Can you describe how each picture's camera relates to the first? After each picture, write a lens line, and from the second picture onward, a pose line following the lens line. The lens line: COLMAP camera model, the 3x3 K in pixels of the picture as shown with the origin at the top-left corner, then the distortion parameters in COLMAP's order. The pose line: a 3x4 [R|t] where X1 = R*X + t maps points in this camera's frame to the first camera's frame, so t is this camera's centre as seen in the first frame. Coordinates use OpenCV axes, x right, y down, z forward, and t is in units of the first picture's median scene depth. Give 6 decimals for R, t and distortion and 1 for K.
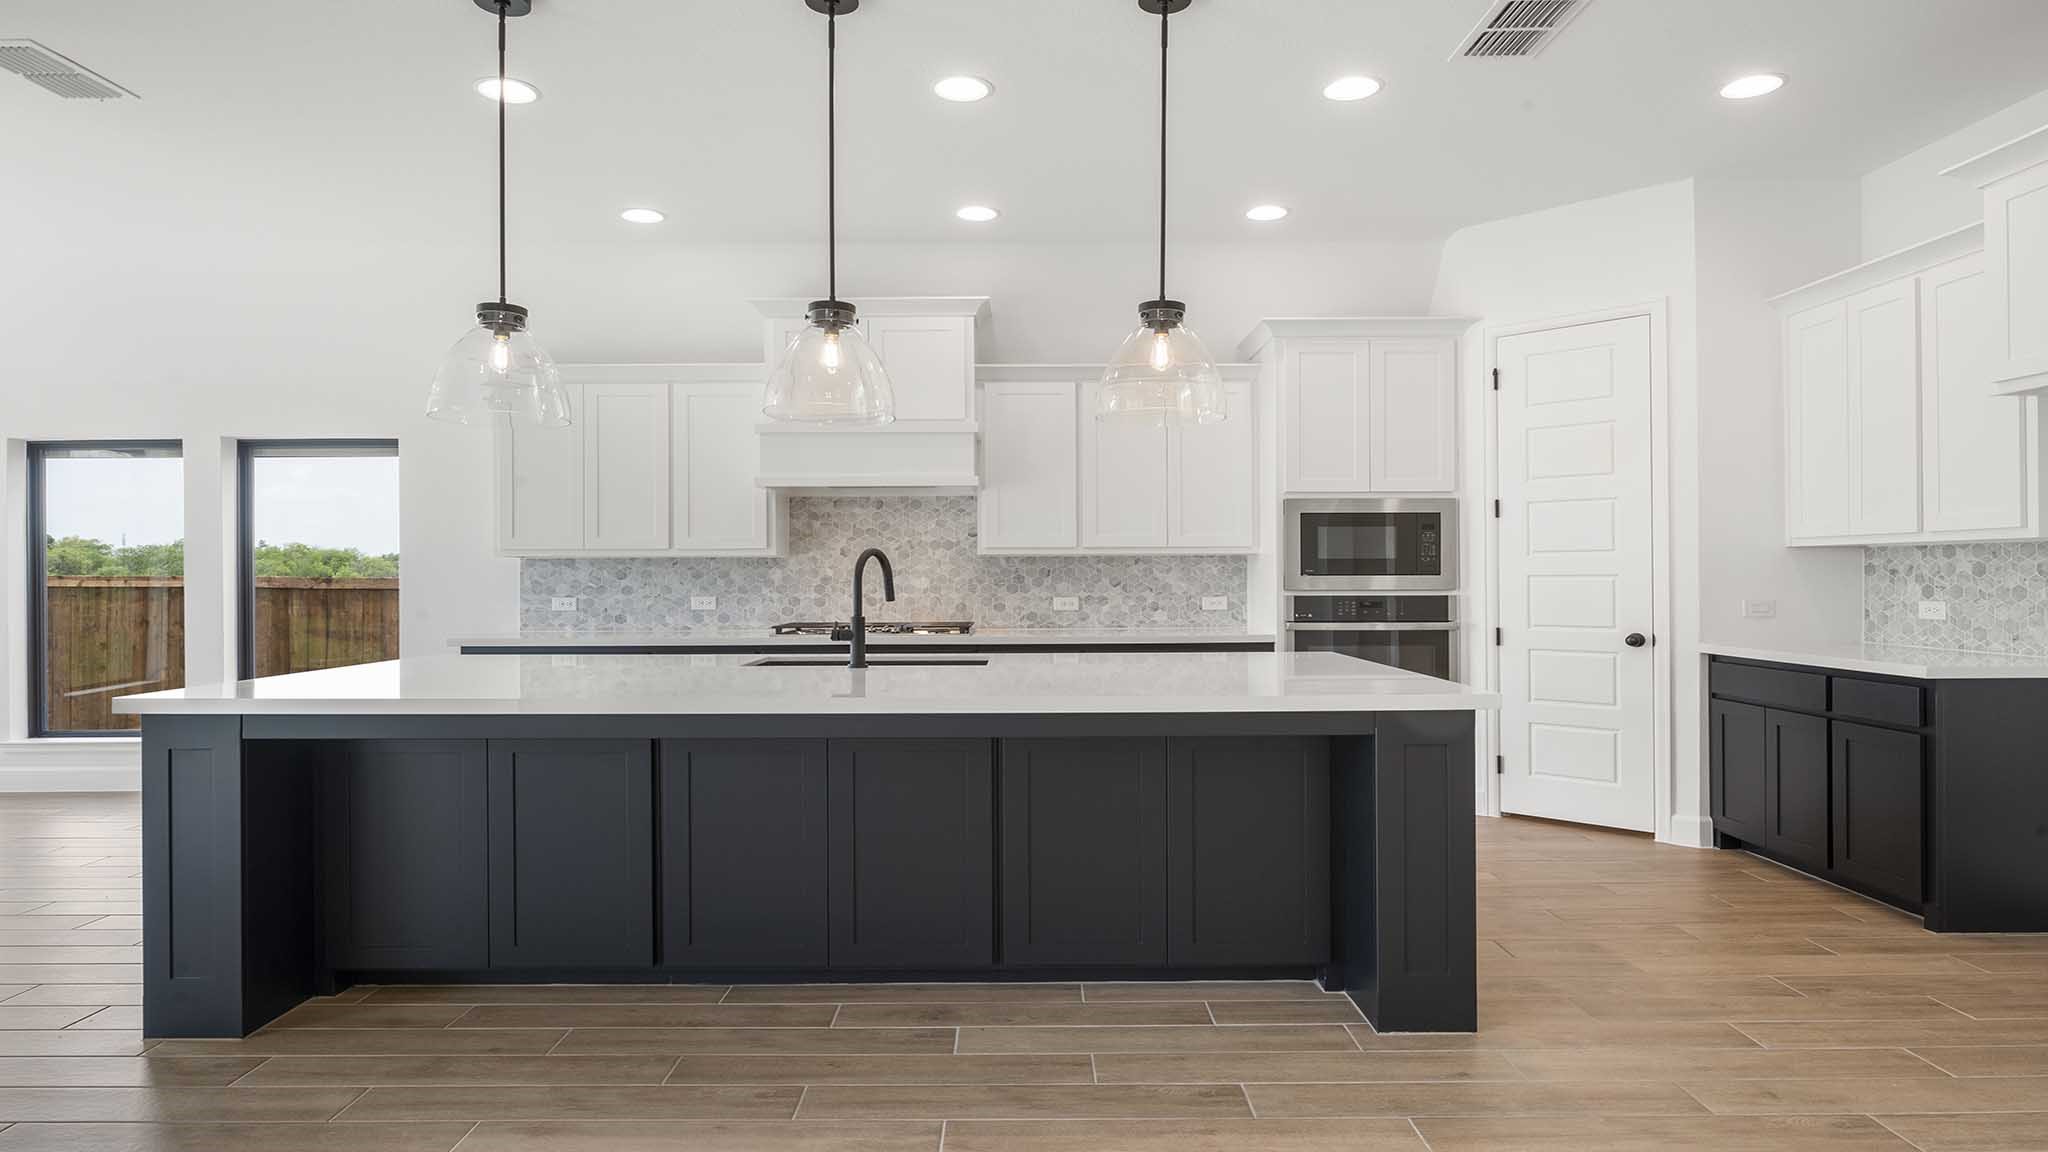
lens RADIAL K [[1162.4, 0, 1034.6], [0, 1162.4, 570.1], [0, 0, 1]] dist [-0.007662, 0.000831]
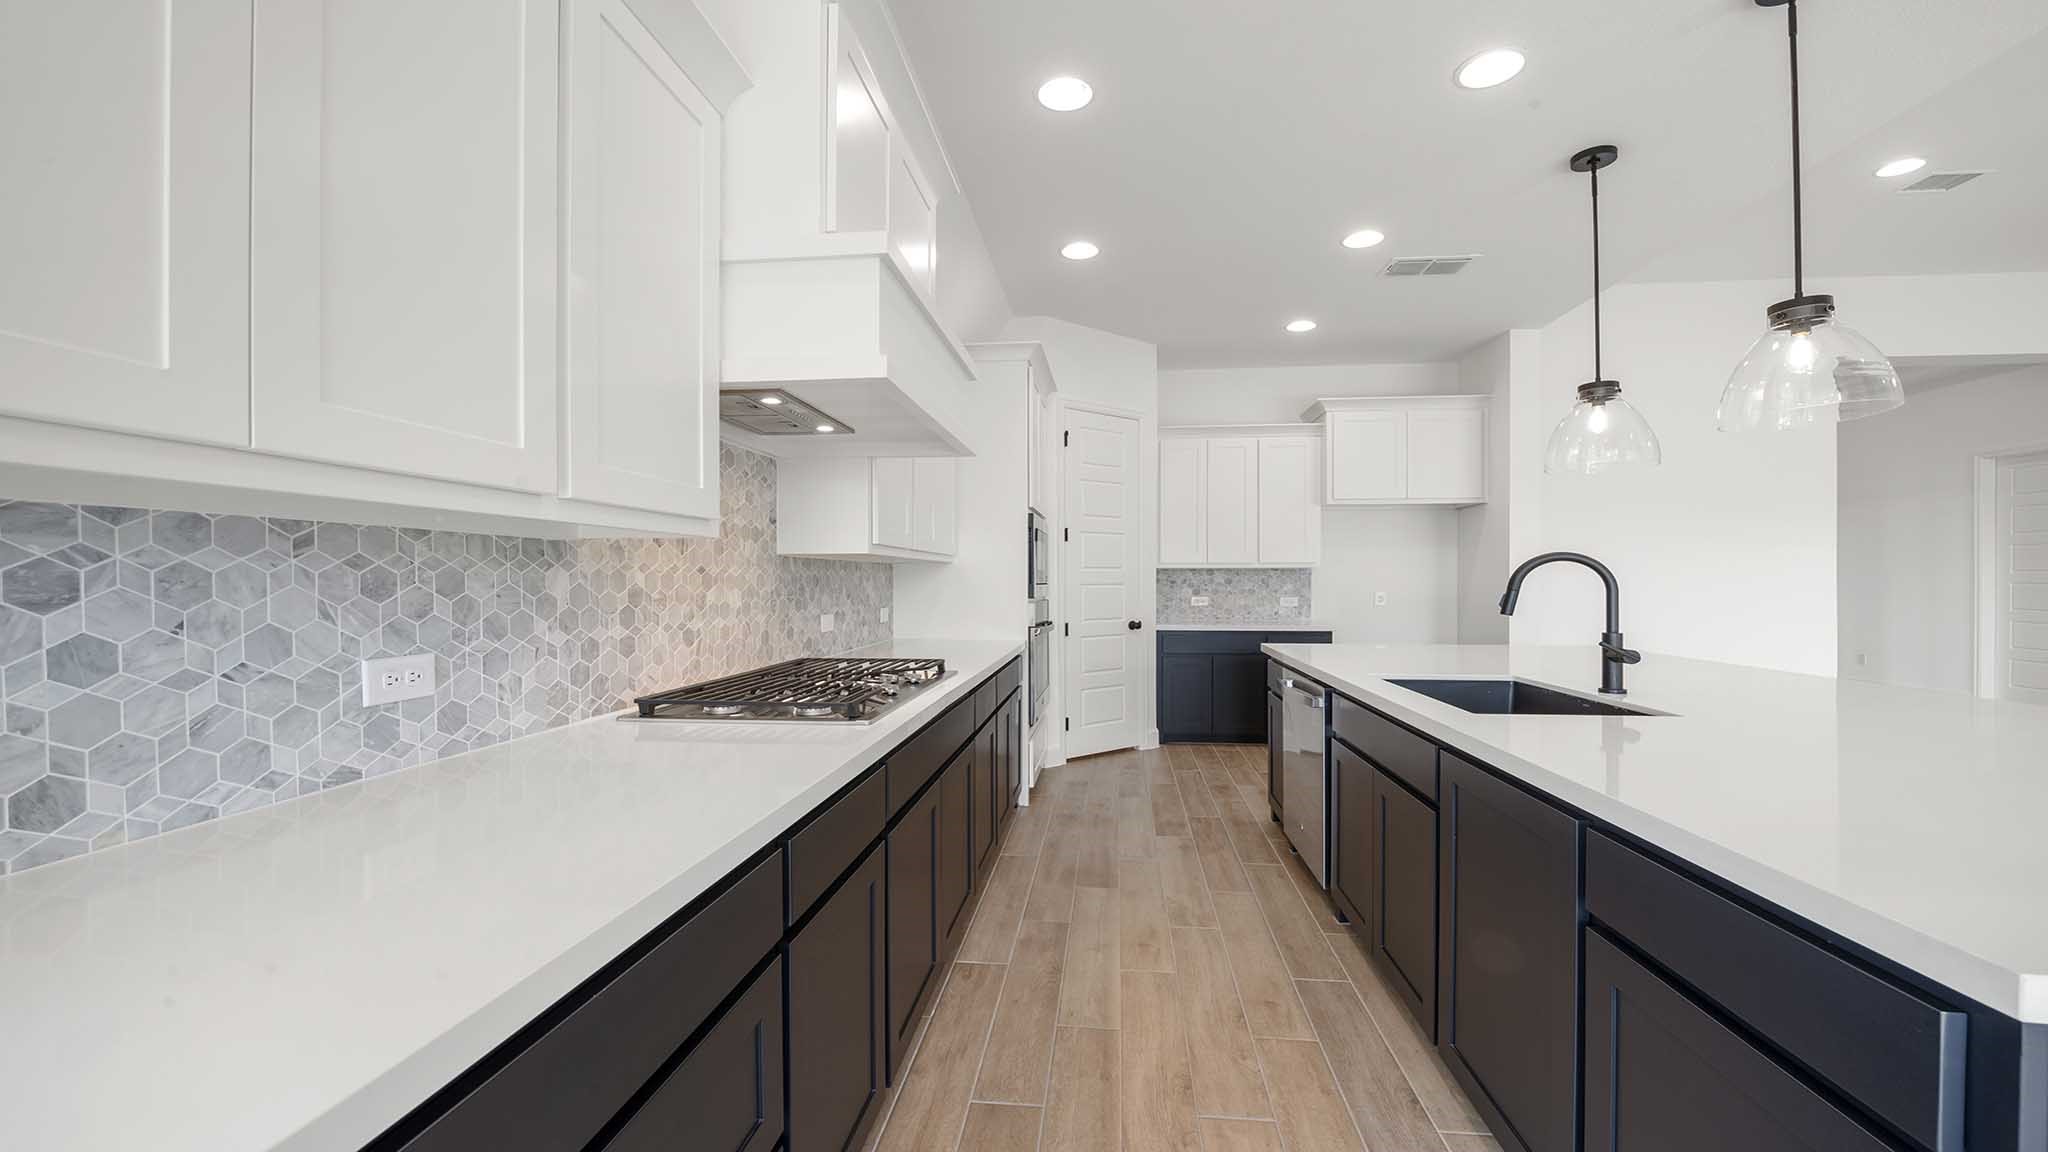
lens RADIAL K [[815.0, 0, 1038.3], [0, 815.0, 577.8], [0, 0, 1]] dist [-0.011546, -0.000133]
pose [[0.104134, 0.006955, 0.994539, -0.519364], [-0.003604, 0.999972, -0.006615, 0.003250], [-0.994557, -0.002895, 0.104156, 0.887460]]
